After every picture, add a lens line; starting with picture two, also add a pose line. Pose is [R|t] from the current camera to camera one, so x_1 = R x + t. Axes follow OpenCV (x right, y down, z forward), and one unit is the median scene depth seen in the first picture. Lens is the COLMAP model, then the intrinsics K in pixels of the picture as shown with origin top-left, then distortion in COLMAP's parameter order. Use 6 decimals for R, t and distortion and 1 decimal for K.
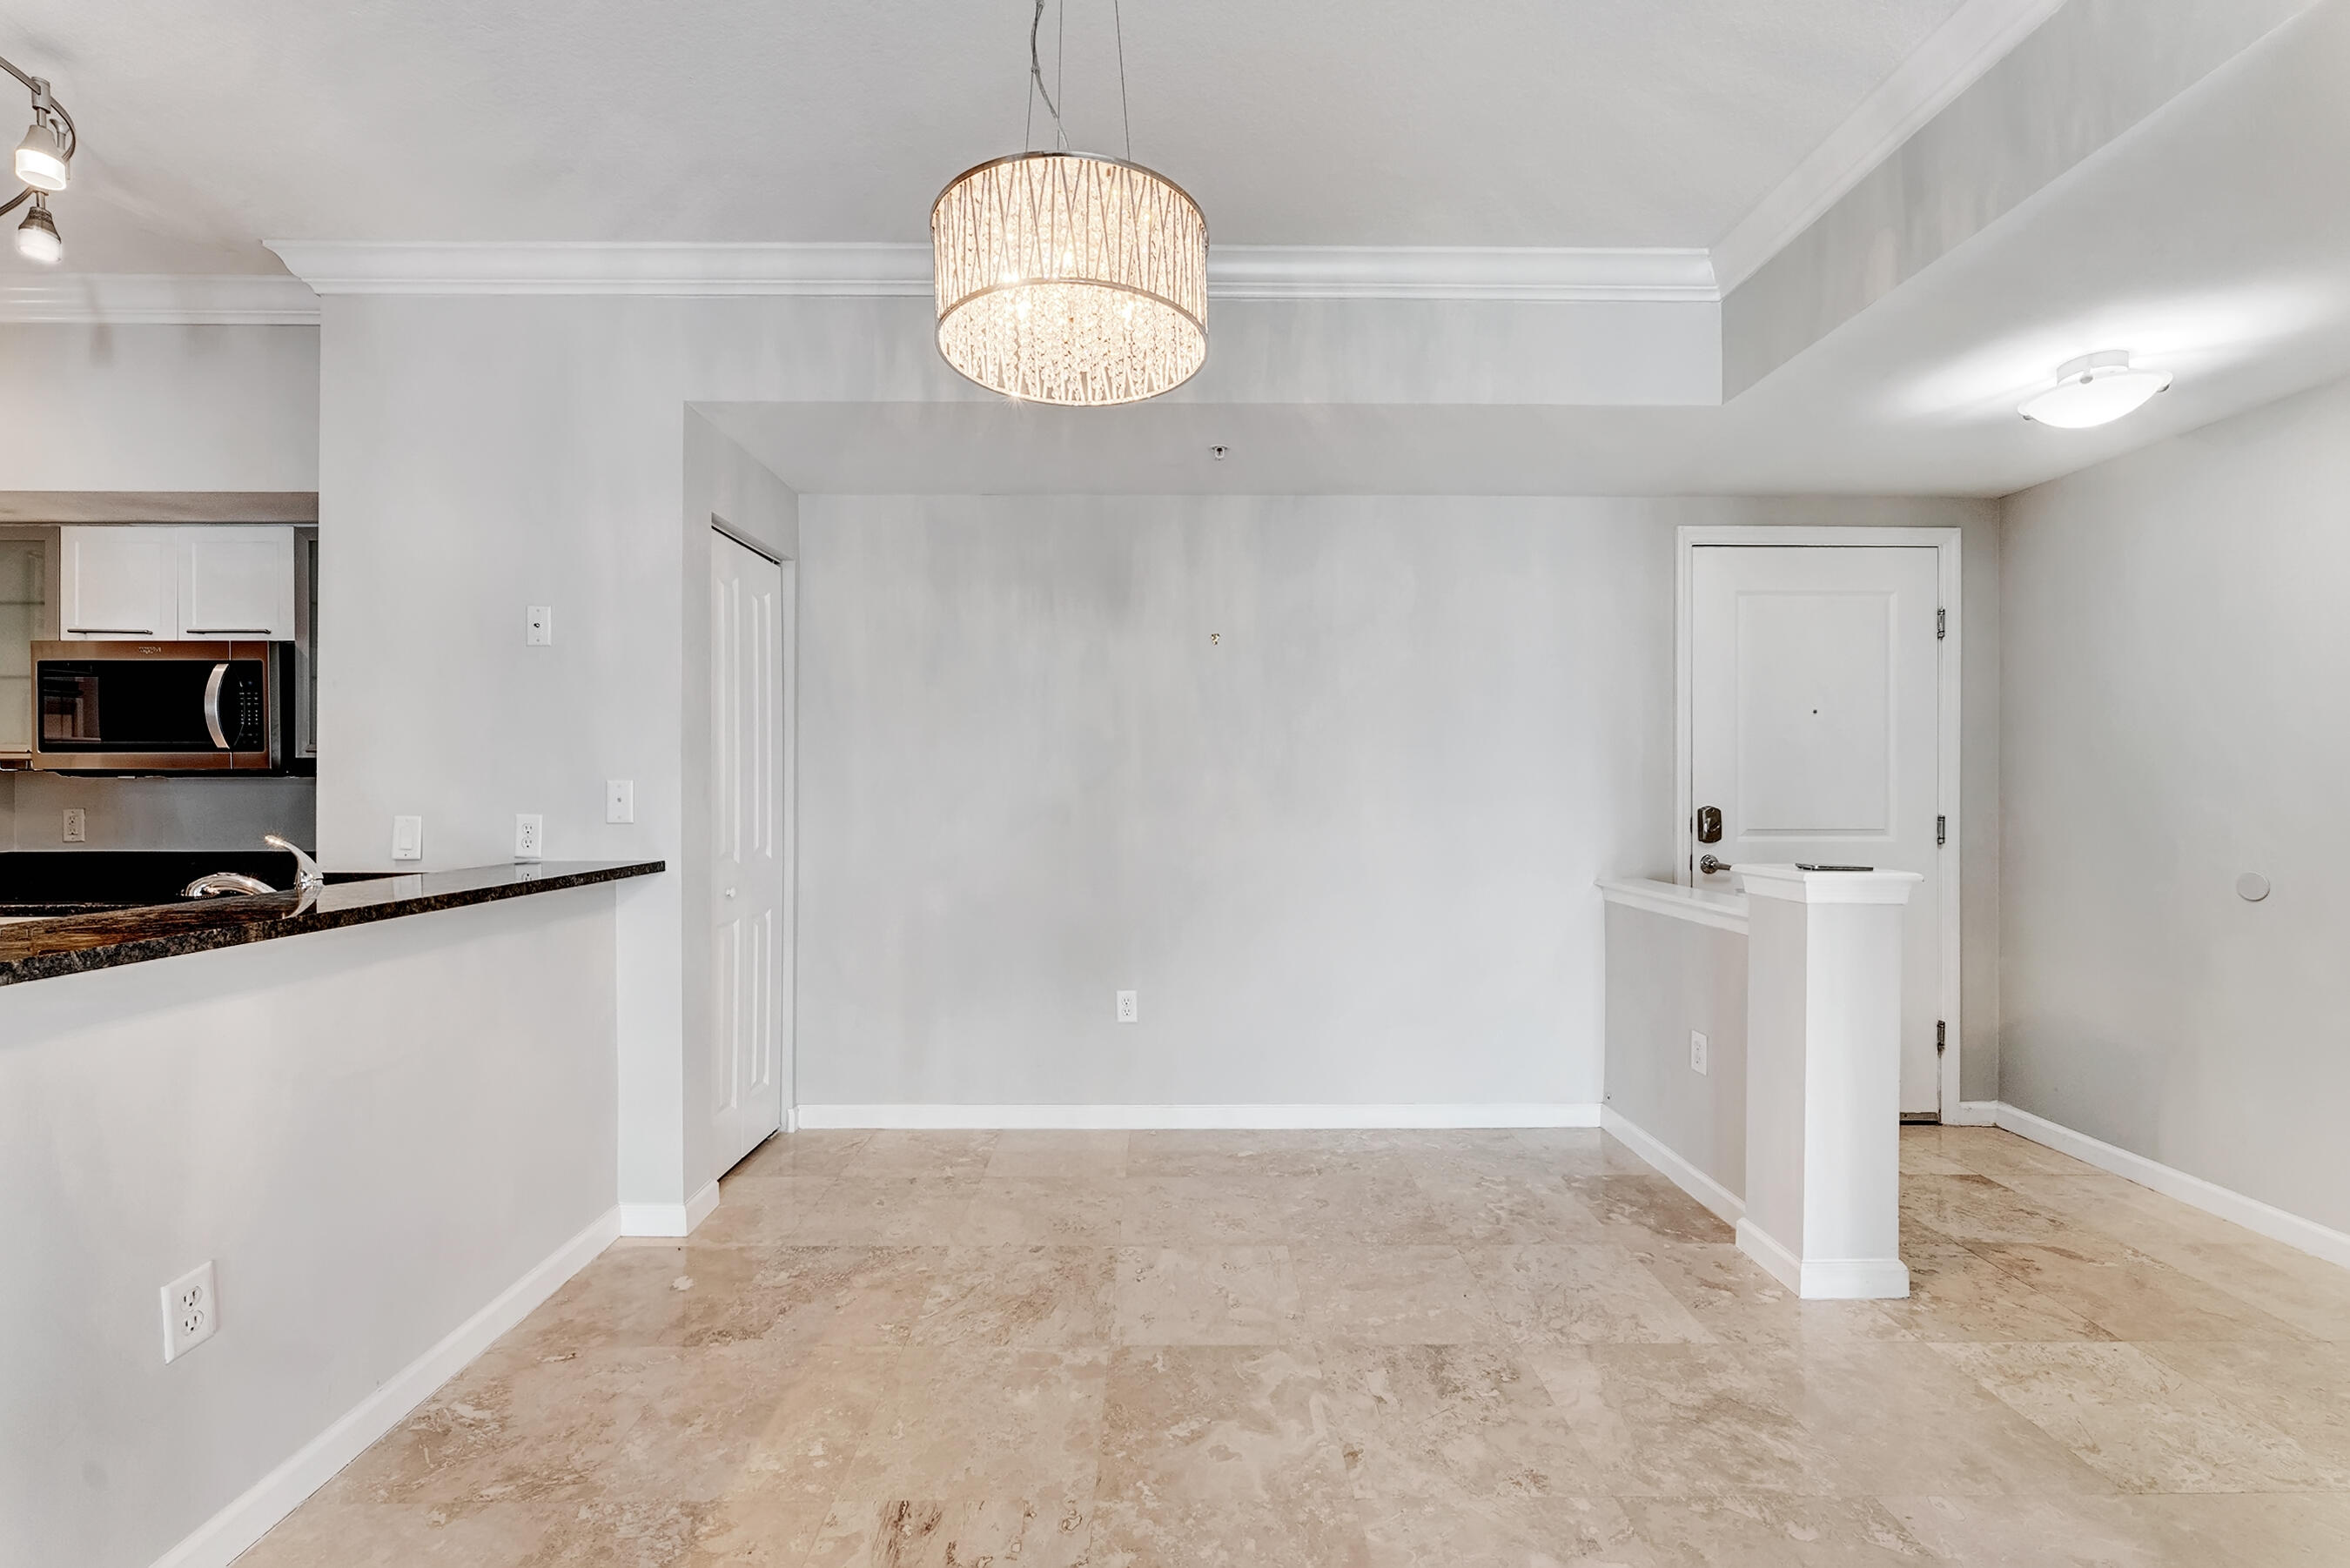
lens RADIAL K [[948.7, 0, 1171.3], [0, 948.7, 781.0], [0, 0, 1]] dist [-0.001731, 0.000487]
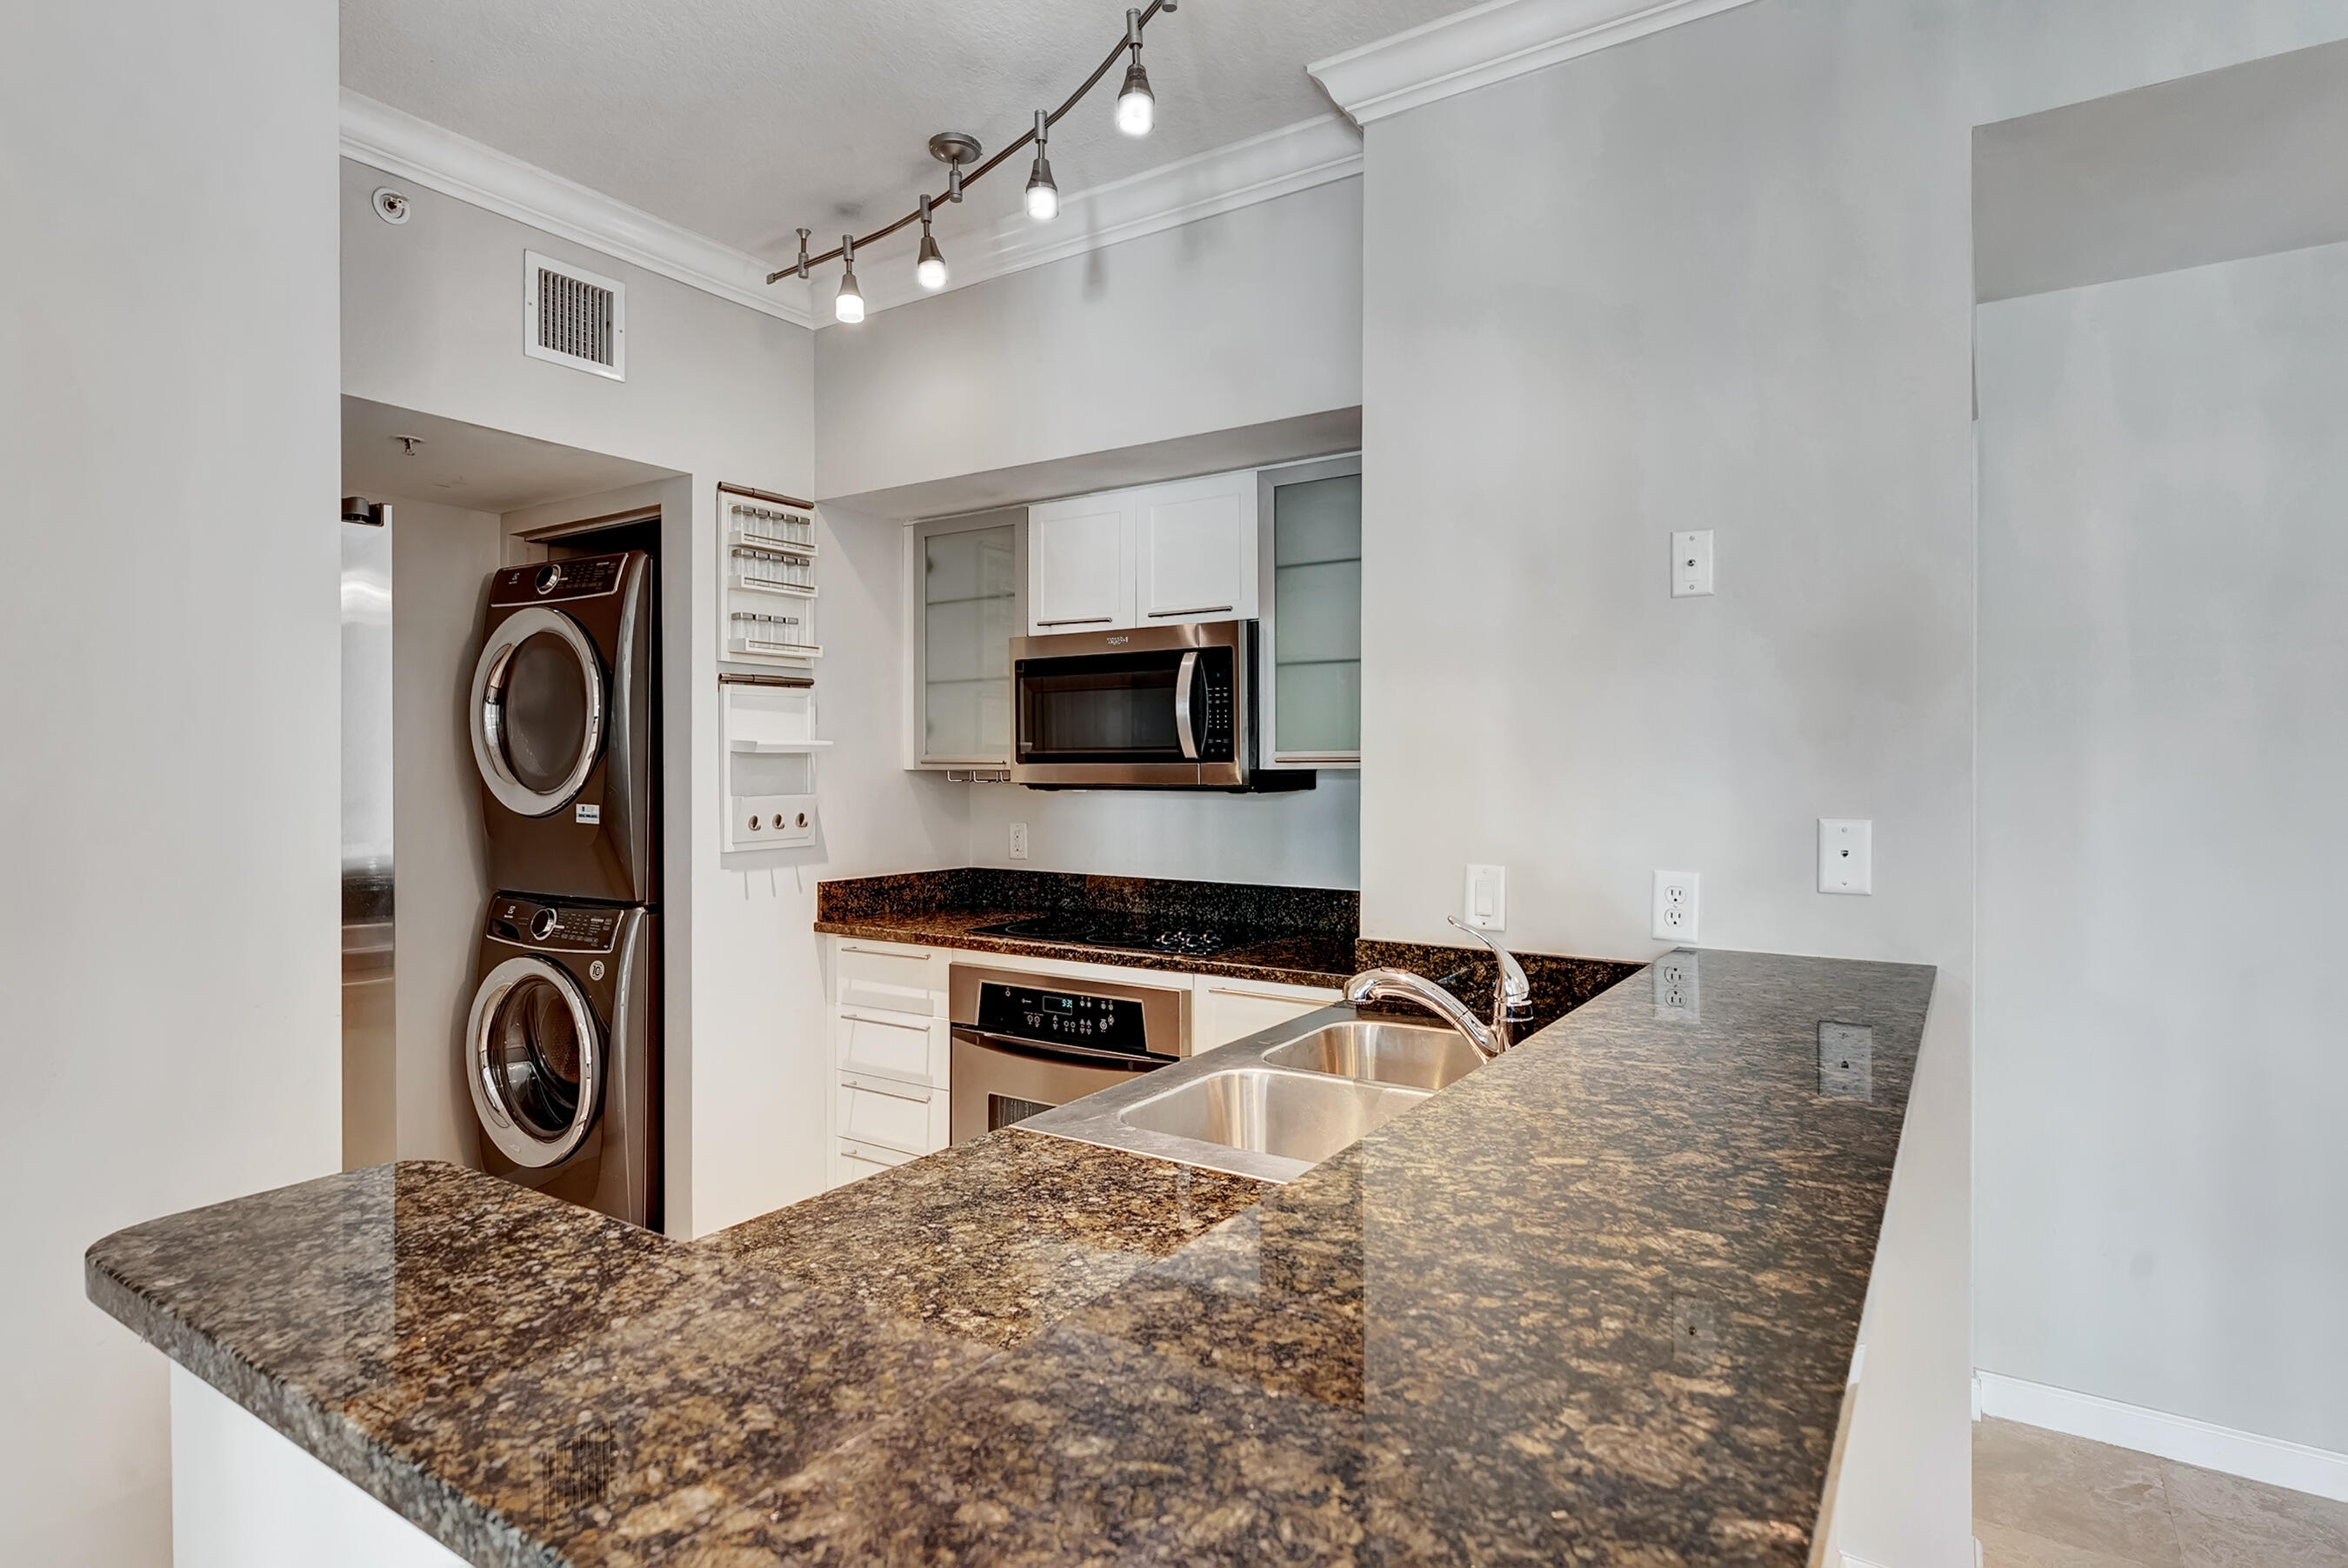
lens RADIAL K [[1218.1, 0, 1180.9], [0, 1218.1, 763.9], [0, 0, 1]] dist [-0.003454, -0.001722]
pose [[0.831571, -0.002335, -0.555414, -0.491156], [0.005740, 0.999974, 0.004391, -0.038638], [0.555389, -0.006840, 0.831563, 0.159792]]
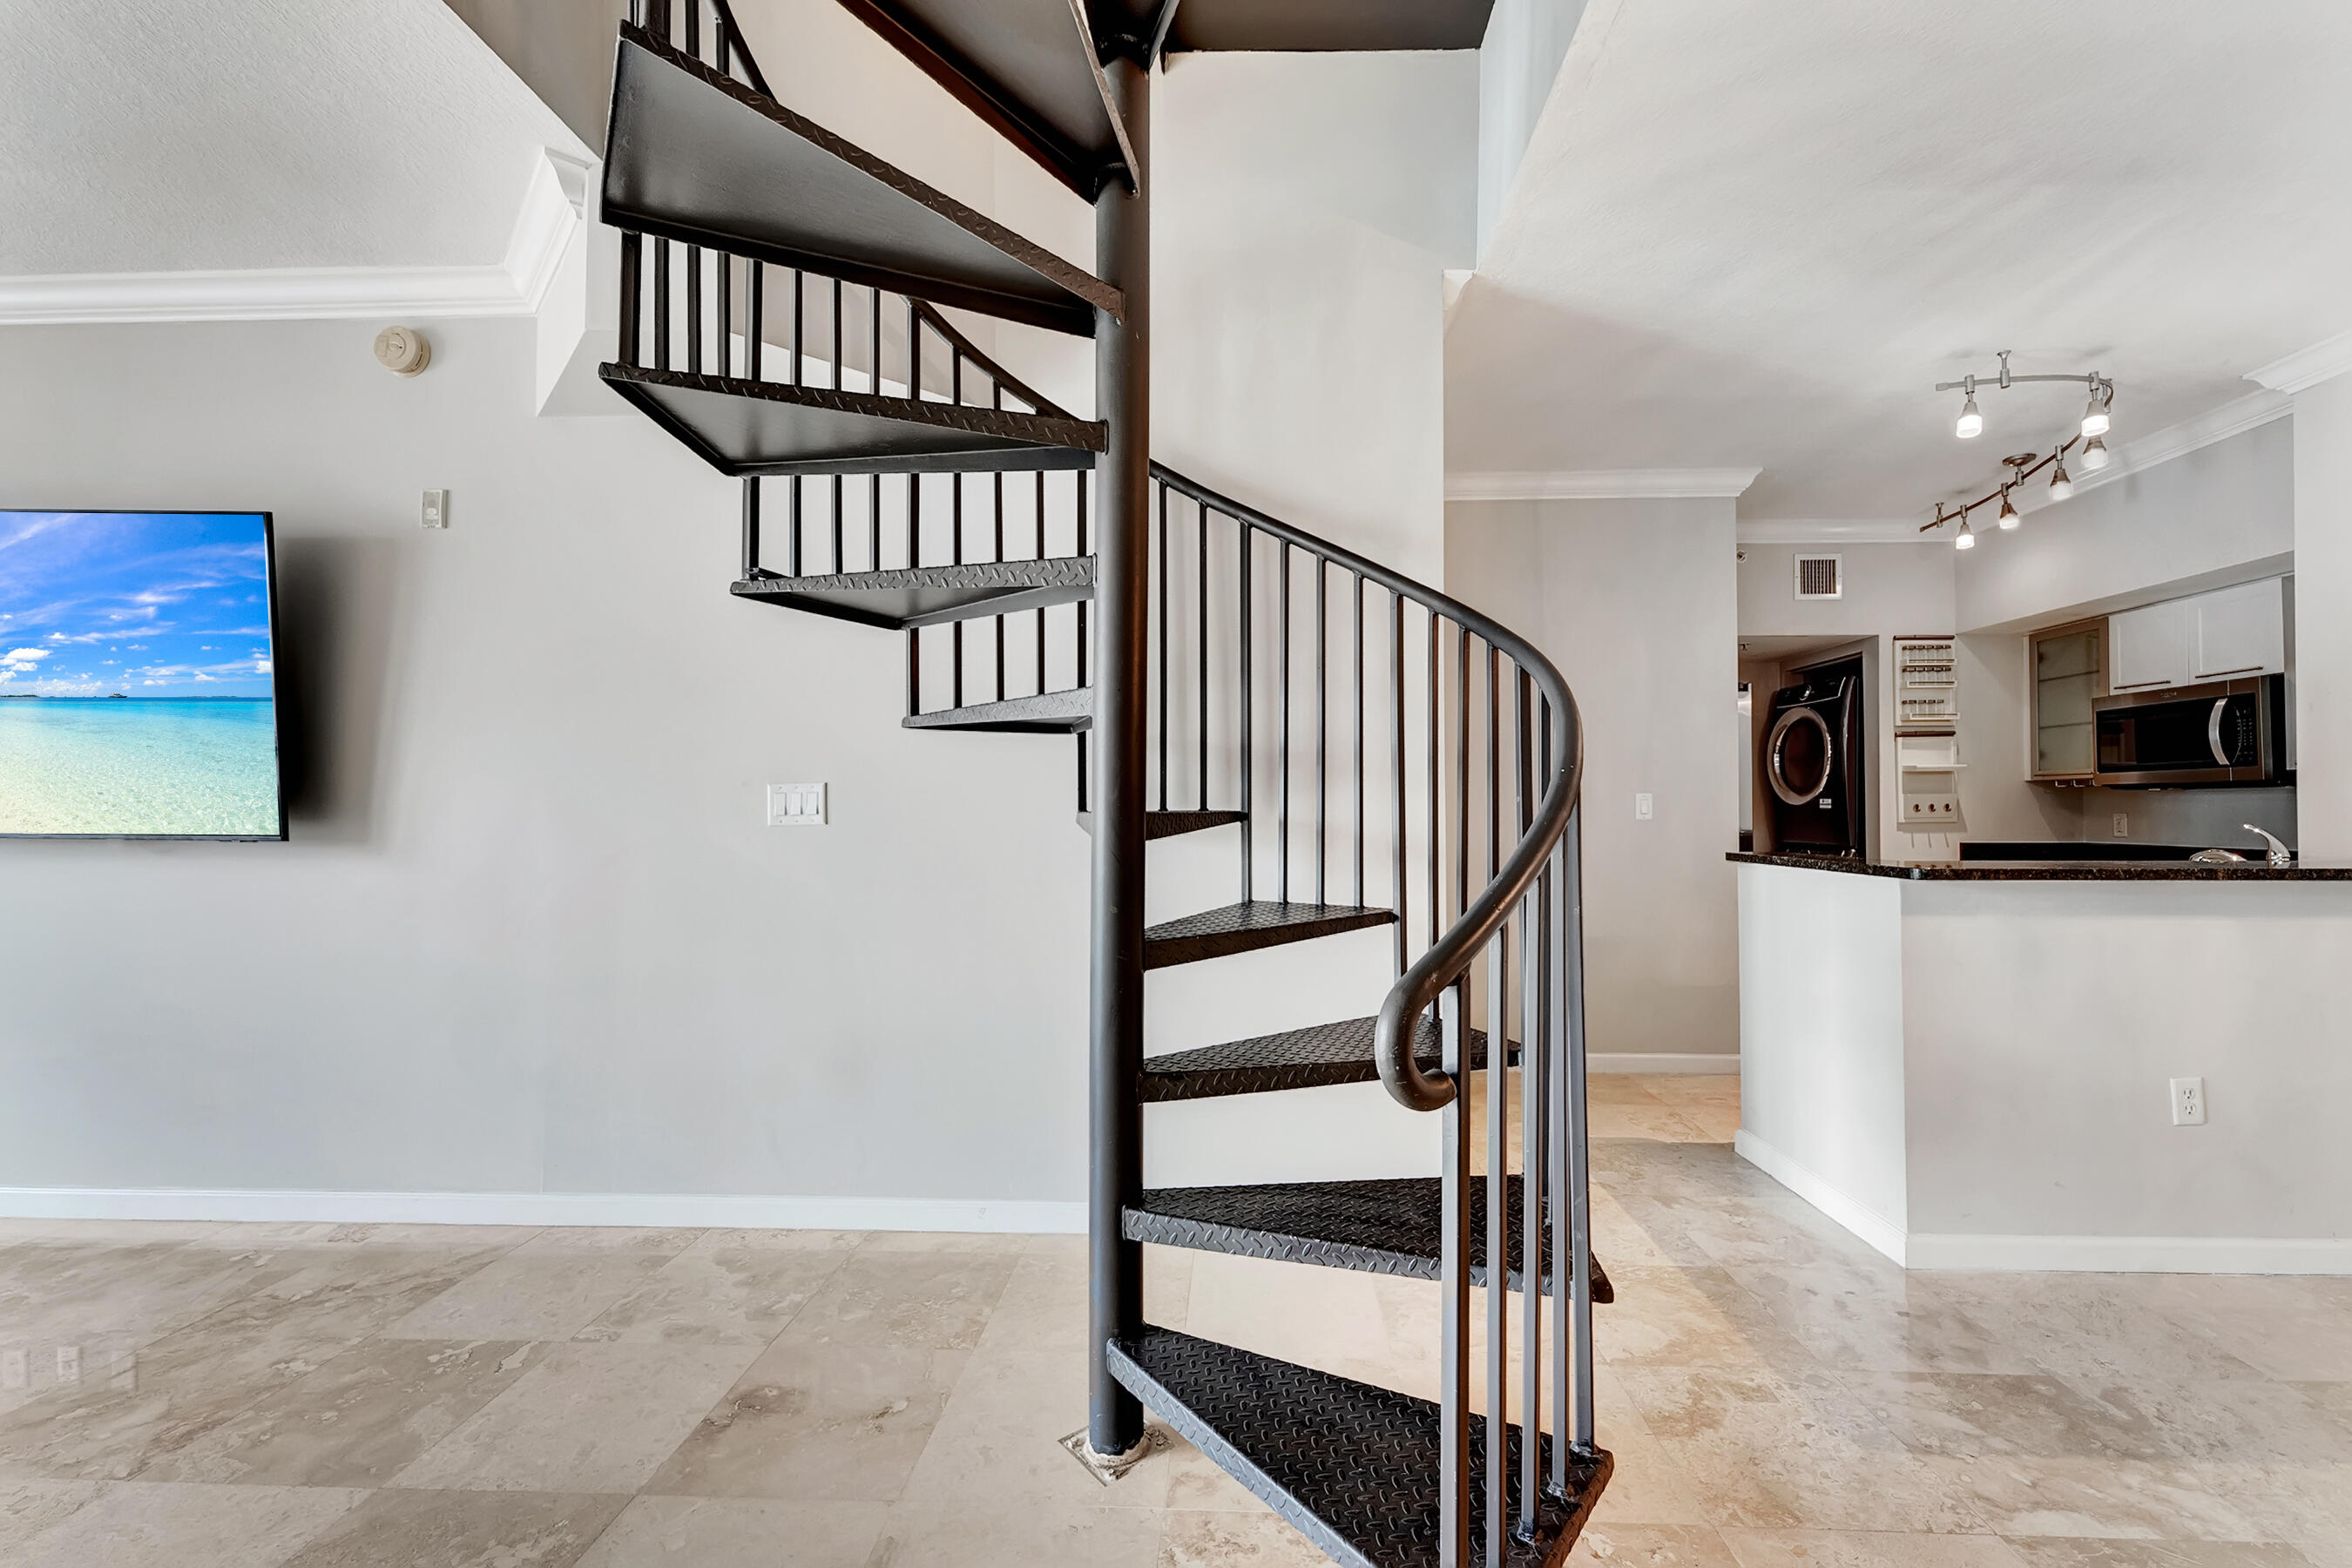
lens RADIAL K [[949.6, 0, 1222.0], [0, 949.6, 799.9], [0, 0, 1]] dist [-0.001731, 0.000487]
pose [[-0.045716, -0.011480, -0.998889, 0.378155], [0.008091, 0.999897, -0.011862, 0.018442], [0.998922, -0.008625, -0.045618, -0.327070]]
